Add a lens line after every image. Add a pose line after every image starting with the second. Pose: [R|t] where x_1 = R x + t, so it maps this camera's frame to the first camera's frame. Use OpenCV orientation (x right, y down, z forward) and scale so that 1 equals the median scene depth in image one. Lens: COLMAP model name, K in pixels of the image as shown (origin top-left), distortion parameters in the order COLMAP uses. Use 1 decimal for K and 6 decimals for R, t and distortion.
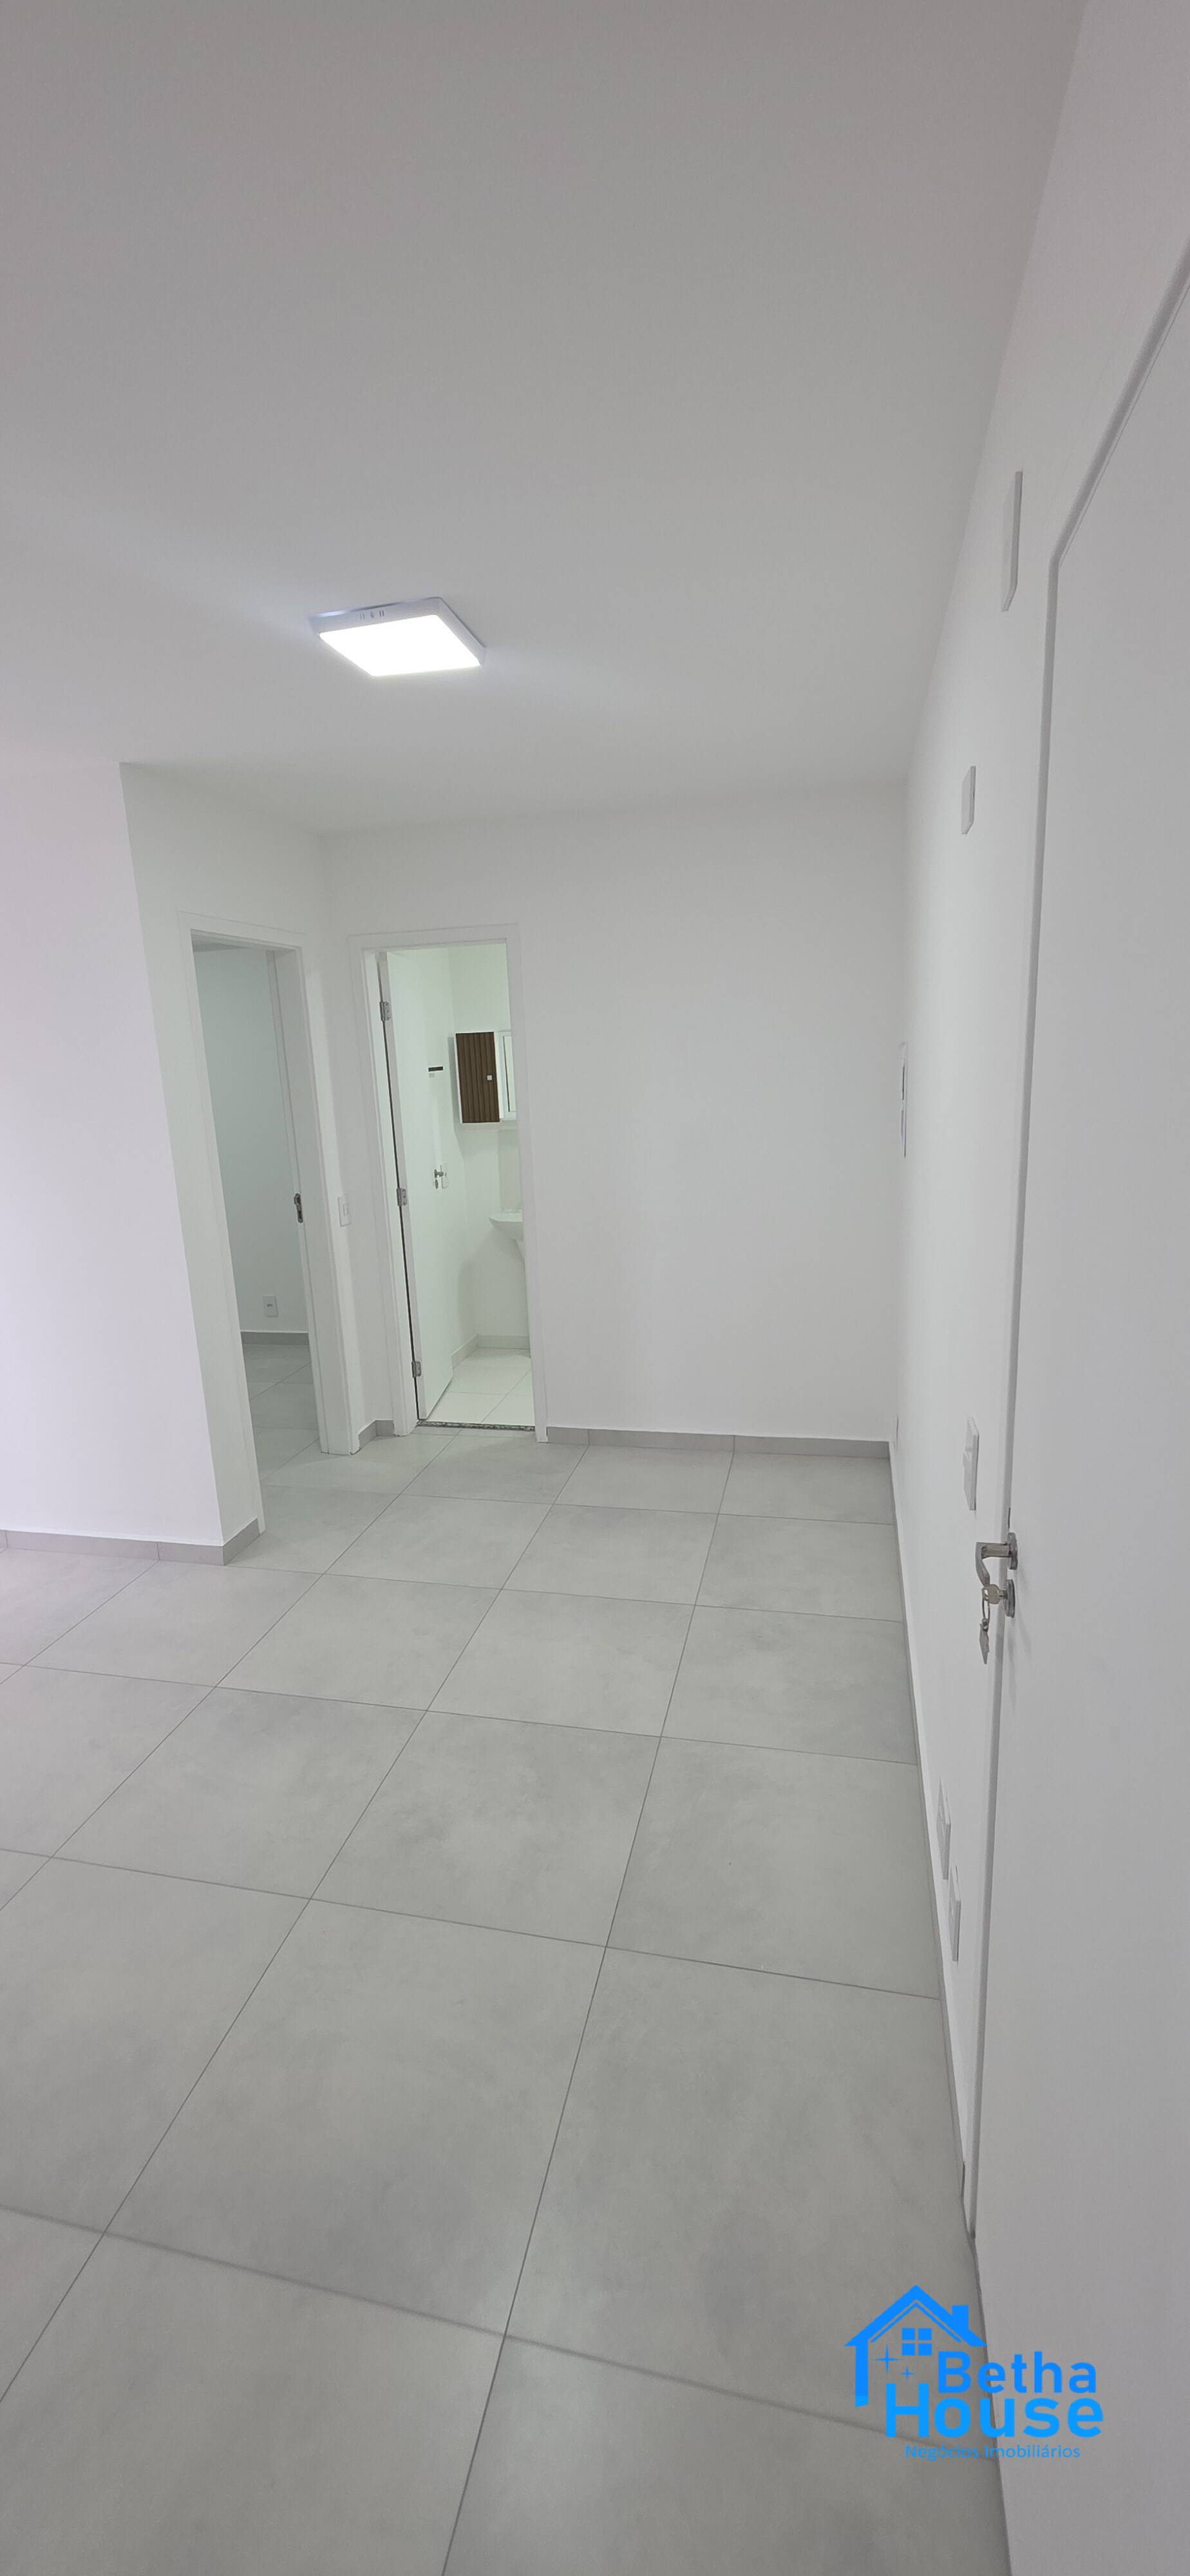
lens RADIAL K [[1030.7, 0, 604.7], [0, 1030.7, 1289.2], [0, 0, 1]] dist [0.002222, -0.000031]
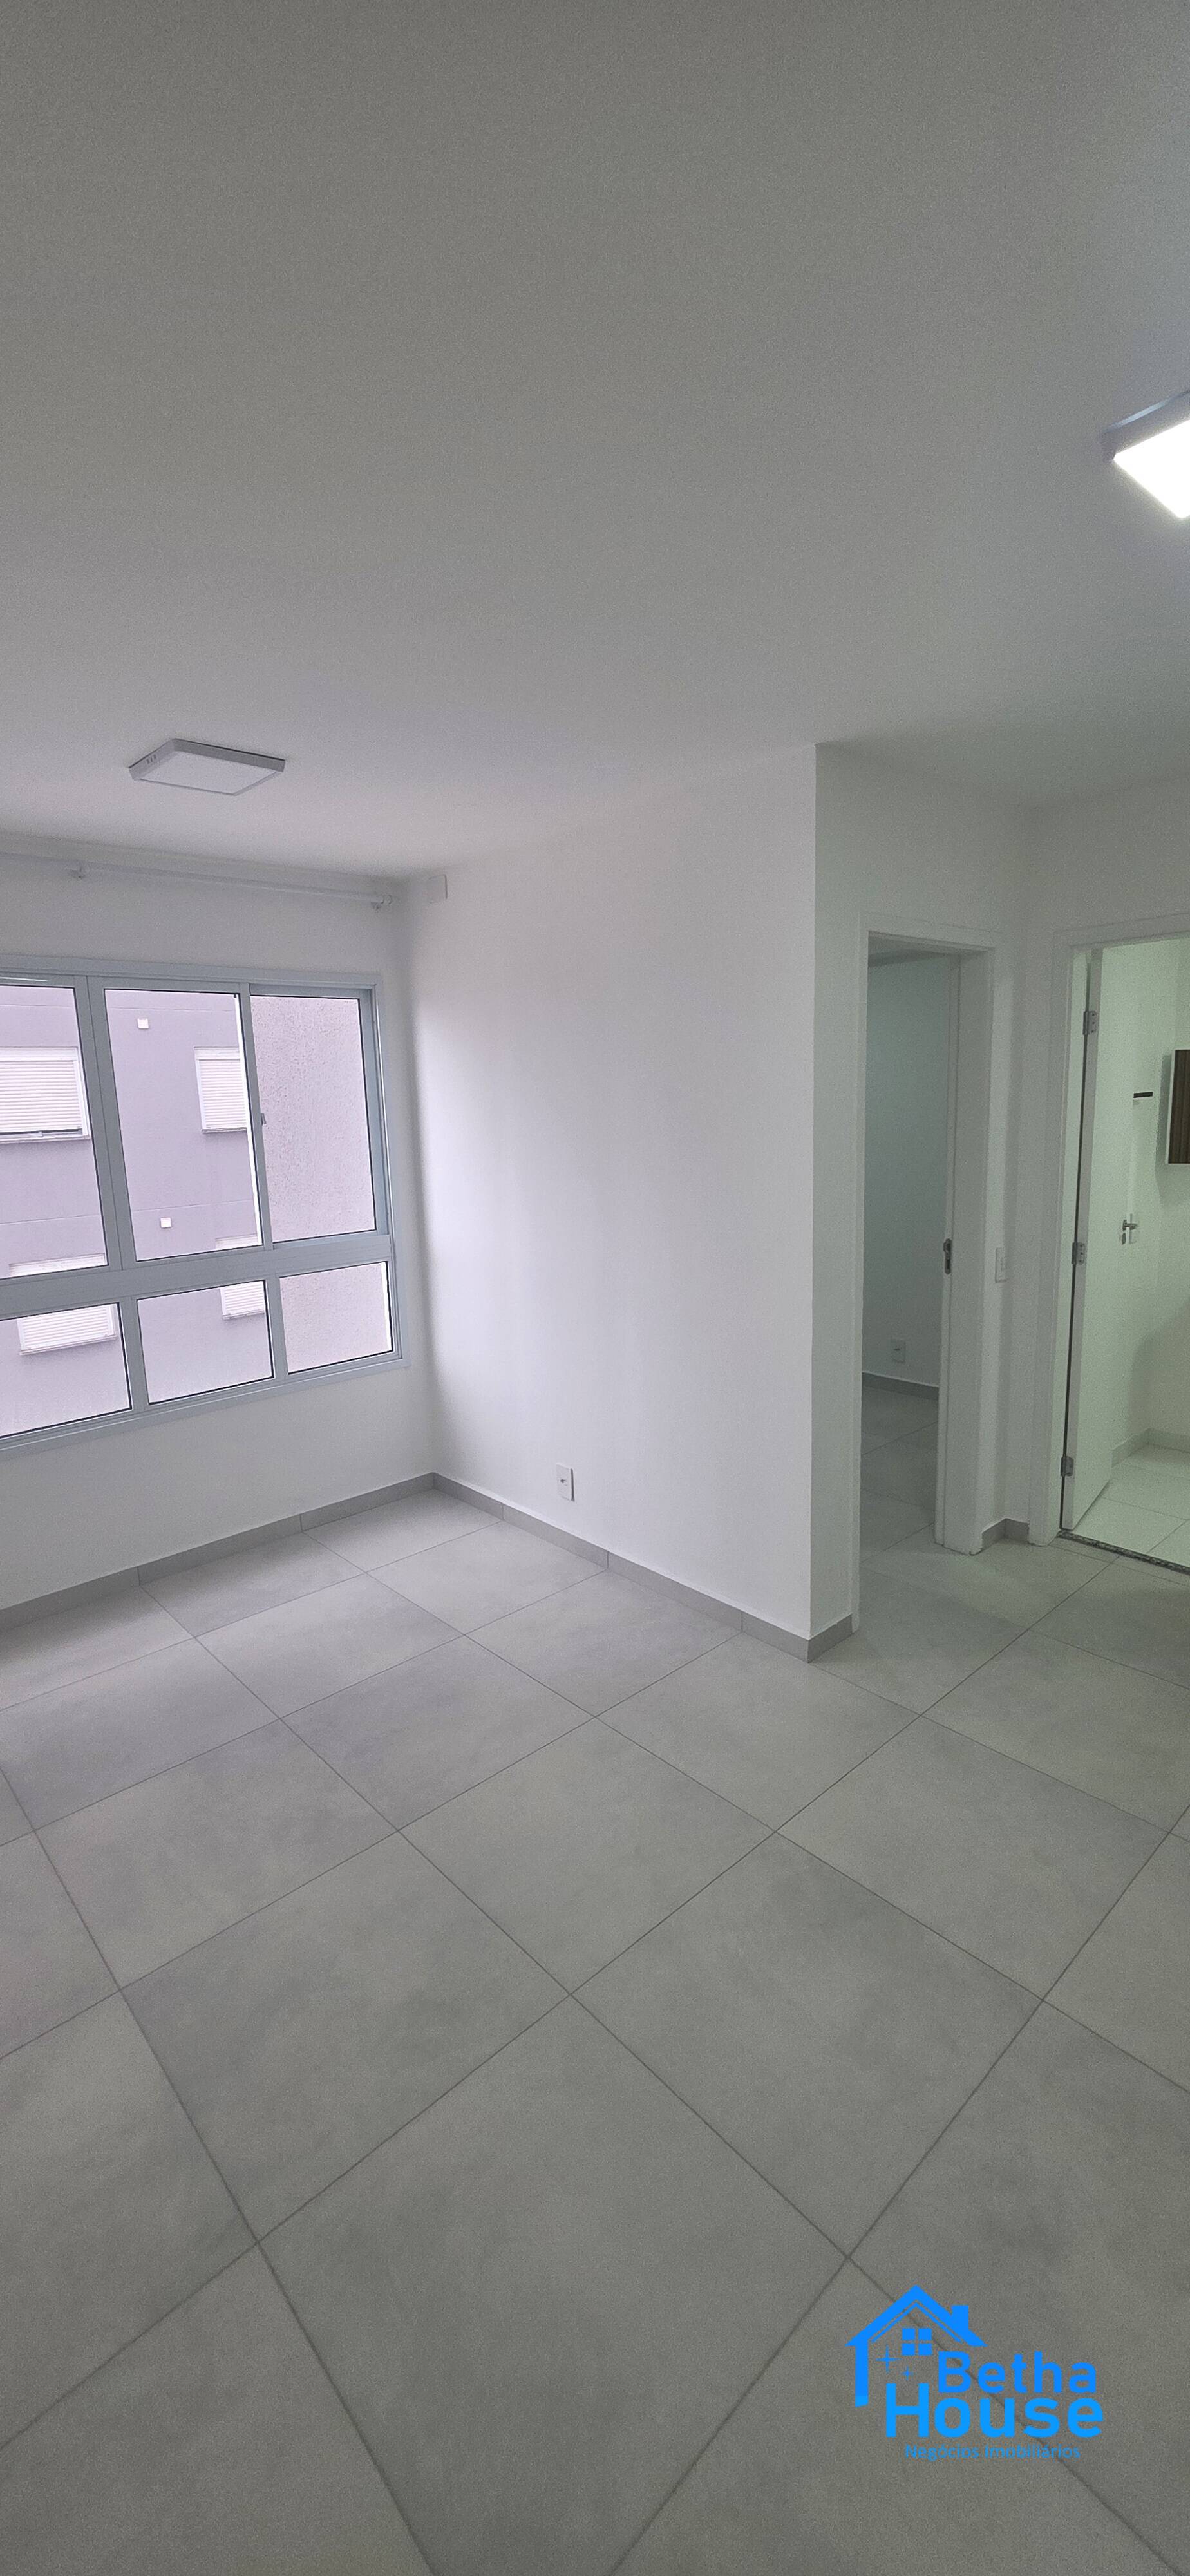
lens RADIAL K [[1030.7, 0, 603.3], [0, 1030.7, 1278.5], [0, 0, 1]] dist [0.002222, -0.000031]
pose [[0.821649, 0.115051, -0.558262, -0.063324], [-0.130339, 0.991391, 0.012481, -0.039975], [0.554892, 0.062509, 0.829571, 0.165749]]
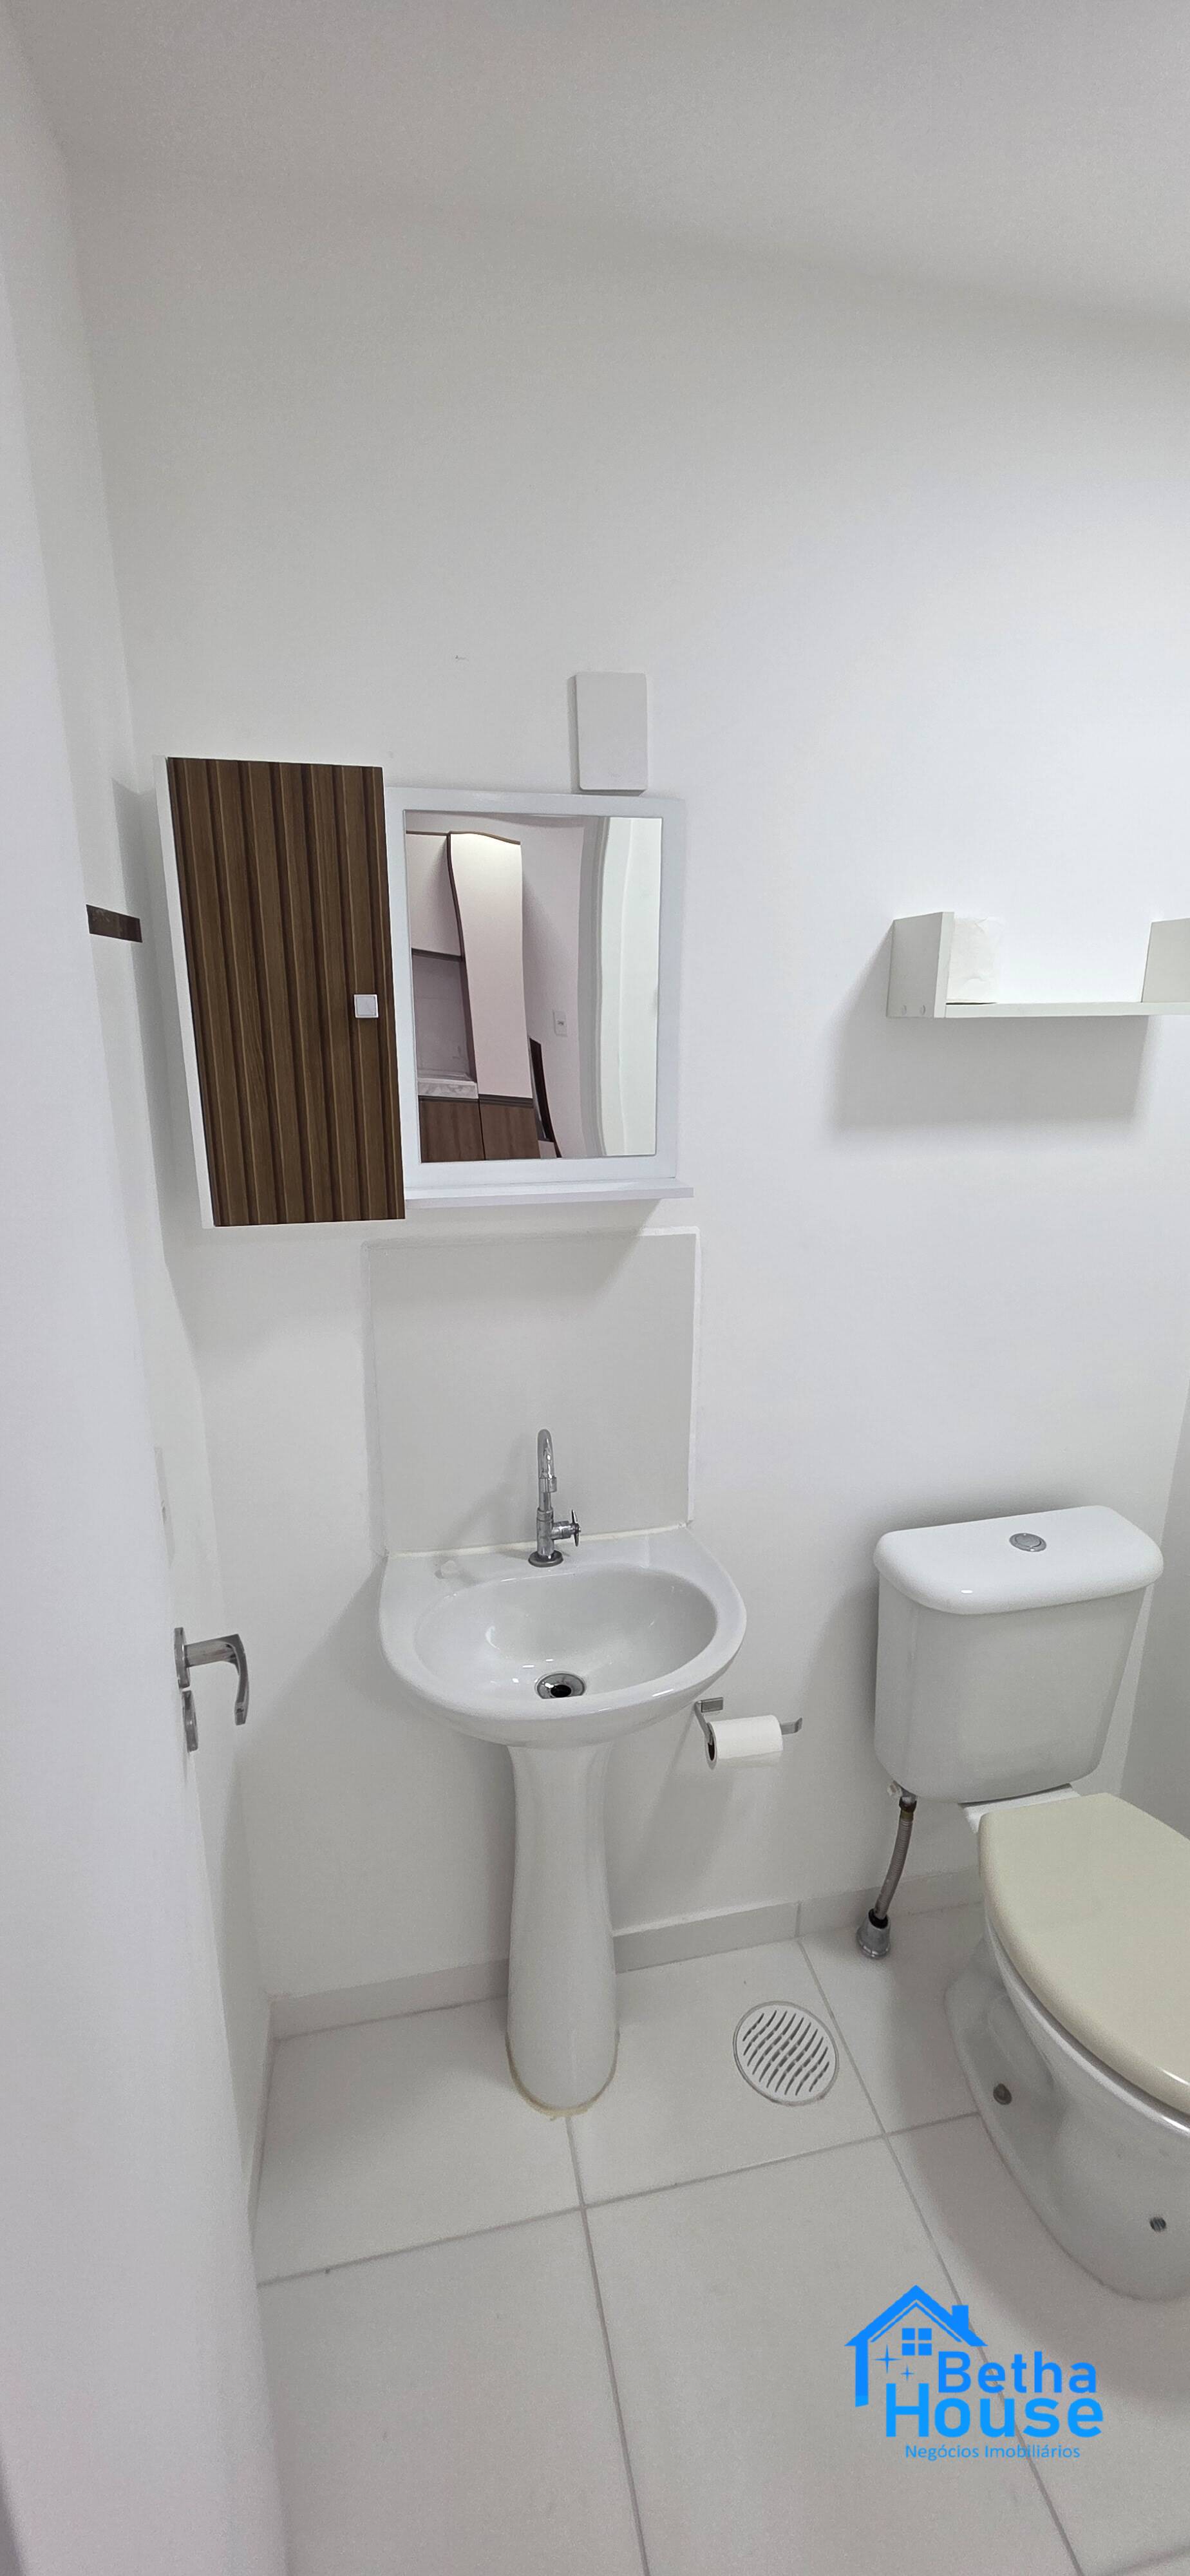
lens RADIAL K [[1030.7, 0, 607.0], [0, 1030.7, 1284.5], [0, 0, 1]] dist [0.002222, -0.000031]
pose [[0.899301, -0.077663, 0.430380, -0.235353], [0.060426, 0.996733, 0.053600, -0.234598], [-0.433136, -0.022196, 0.901055, 1.176488]]
